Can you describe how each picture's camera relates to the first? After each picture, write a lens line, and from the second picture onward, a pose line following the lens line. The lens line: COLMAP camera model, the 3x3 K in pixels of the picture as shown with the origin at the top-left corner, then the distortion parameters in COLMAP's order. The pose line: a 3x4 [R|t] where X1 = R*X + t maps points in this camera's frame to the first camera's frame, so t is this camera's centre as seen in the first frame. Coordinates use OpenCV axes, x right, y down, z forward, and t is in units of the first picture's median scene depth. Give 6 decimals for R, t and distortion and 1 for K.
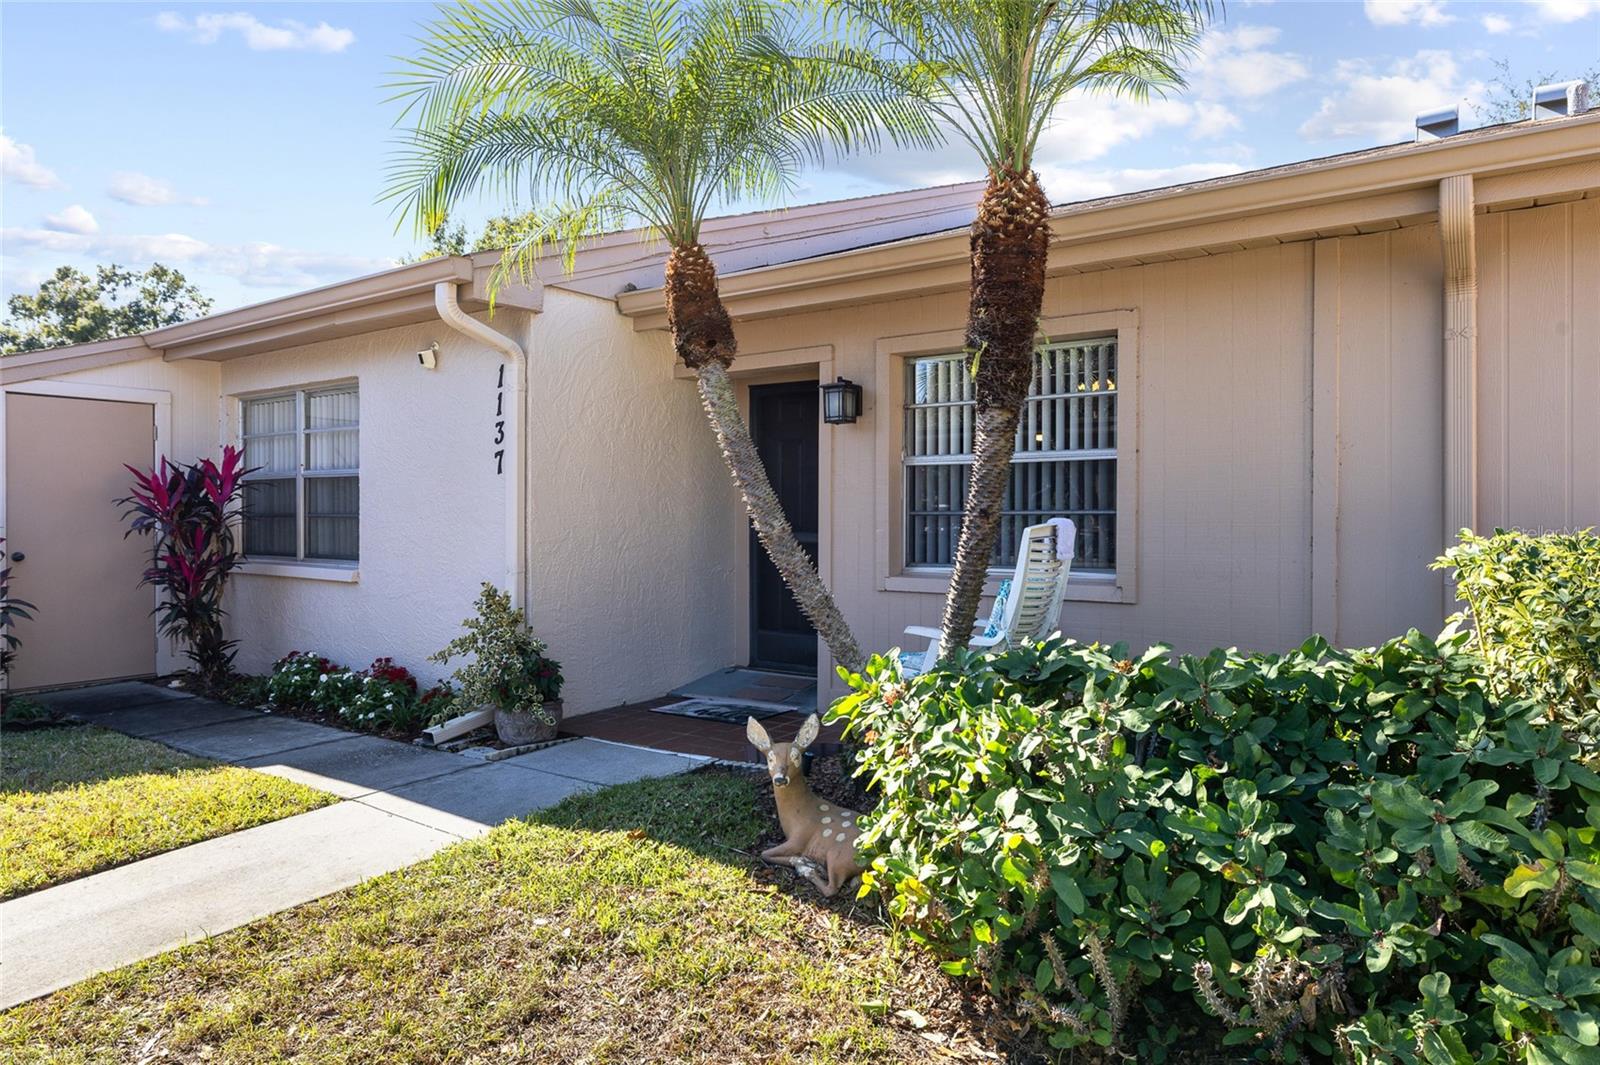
lens RADIAL K [[1015.5, 0, 805.8], [0, 1015.5, 529.0], [0, 0, 1]] dist [0.002362, 0.001604]
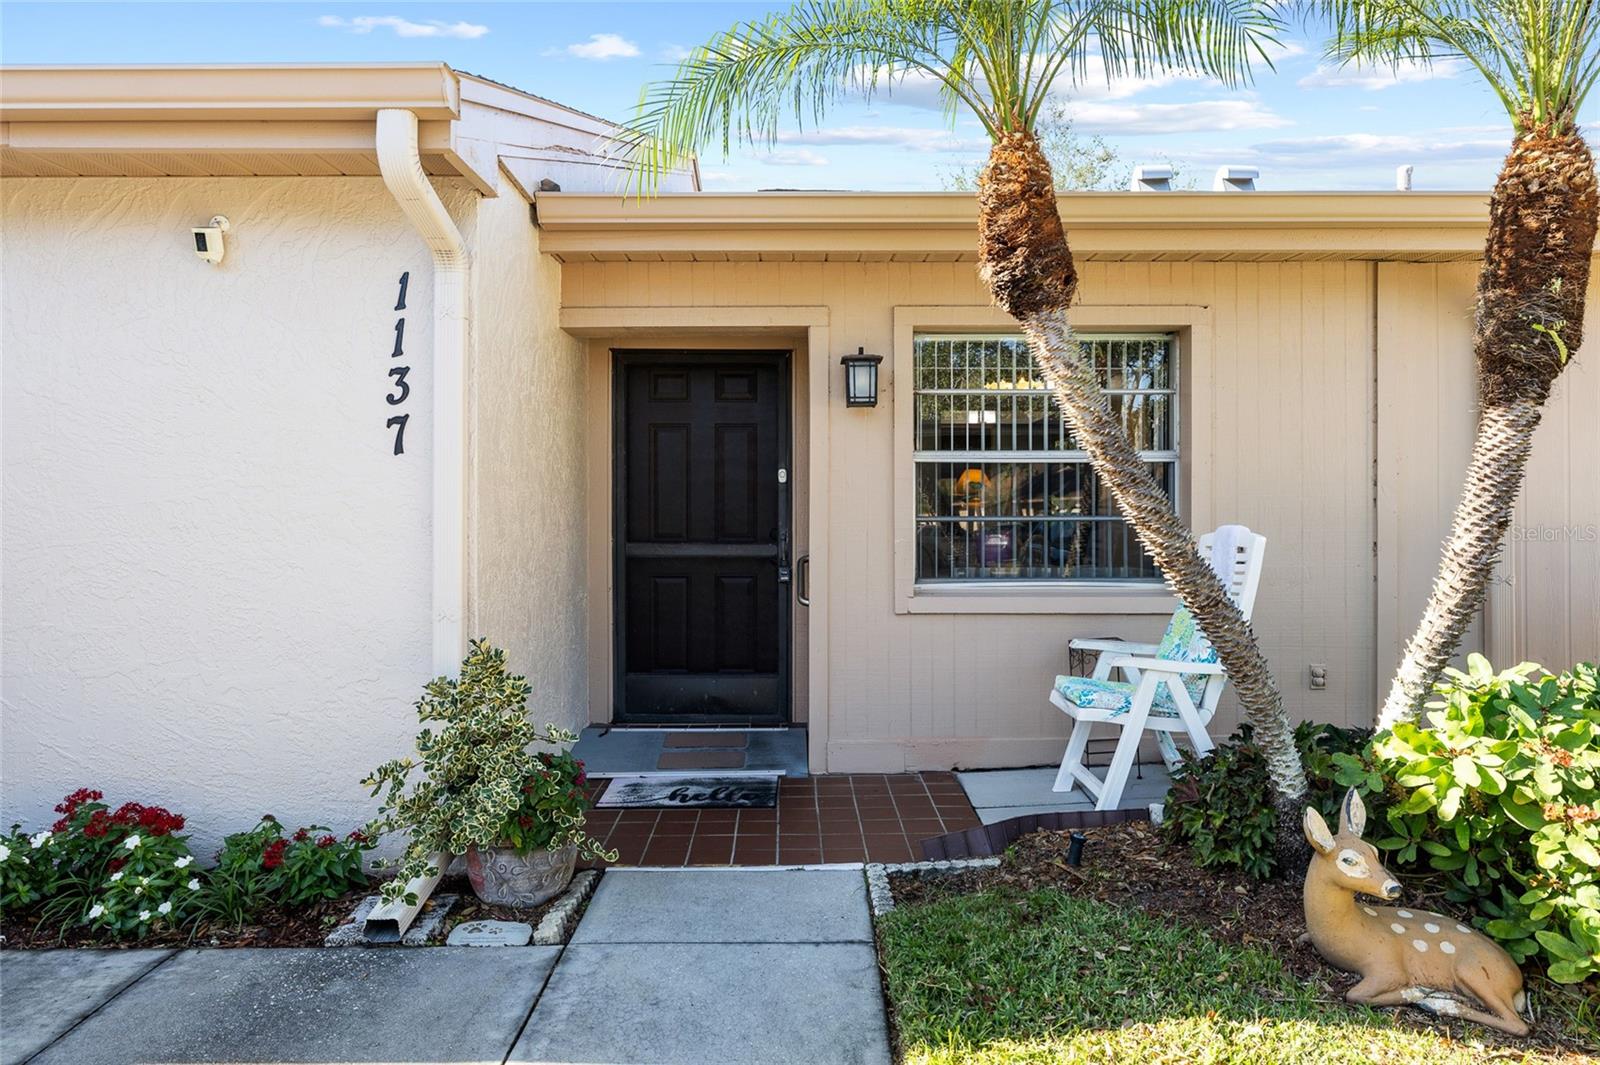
lens RADIAL K [[1015.5, 0, 797.3], [0, 1015.5, 522.9], [0, 0, 1]] dist [0.002362, 0.001604]
pose [[0.810300, -0.003501, 0.586005, -0.471190], [0.007824, 0.999958, -0.004845, -0.009431], [-0.585964, 0.008511, 0.810293, 0.386319]]
